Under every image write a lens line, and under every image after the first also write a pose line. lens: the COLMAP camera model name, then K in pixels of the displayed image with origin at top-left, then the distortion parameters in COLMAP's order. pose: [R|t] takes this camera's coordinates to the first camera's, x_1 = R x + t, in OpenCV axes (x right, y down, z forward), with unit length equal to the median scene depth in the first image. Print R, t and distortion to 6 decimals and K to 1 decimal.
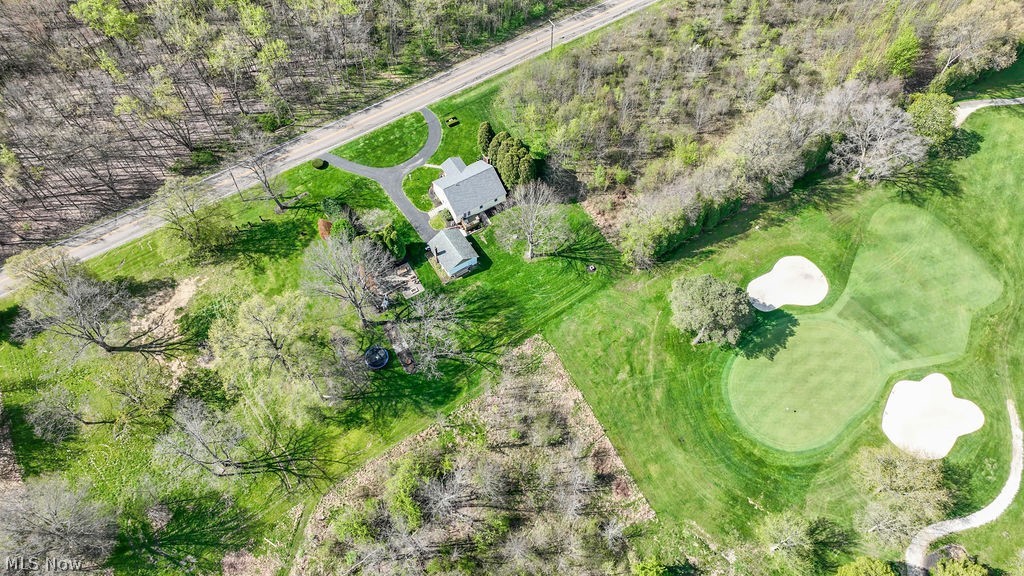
lens RADIAL K [[727.8, 0, 512.0], [0, 727.8, 288.0], [0, 0, 1]] dist [0.005652, 0.009364]
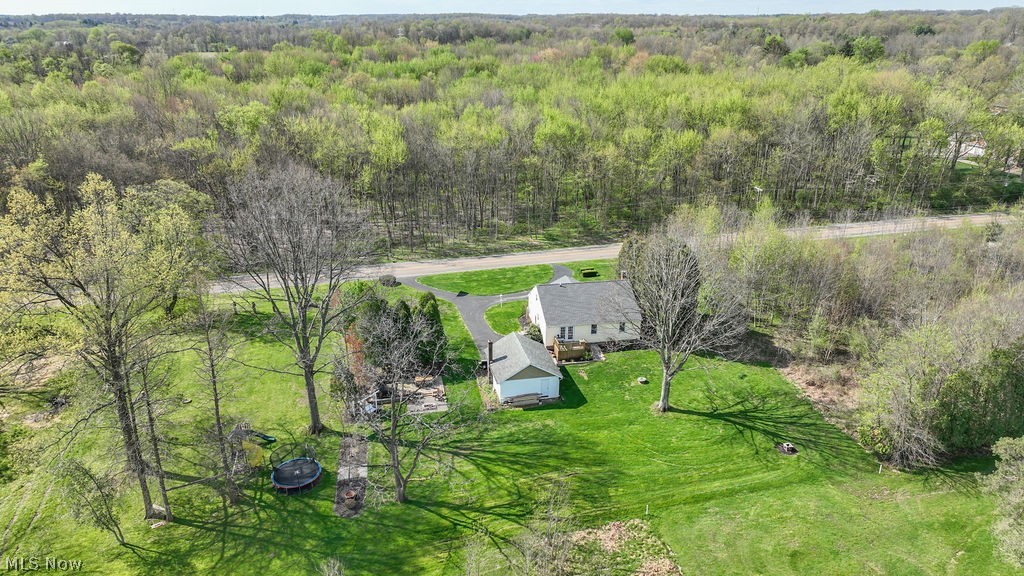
lens RADIAL K [[716.9, 0, 512.0], [0, 716.9, 288.0], [0, 0, 1]] dist [0.001368, 0.002351]
pose [[0.936469, 0.121188, -0.329148, 0.084544], [-0.298847, 0.766946, -0.567878, 0.216020], [0.183619, 0.630165, 0.754438, 0.561286]]
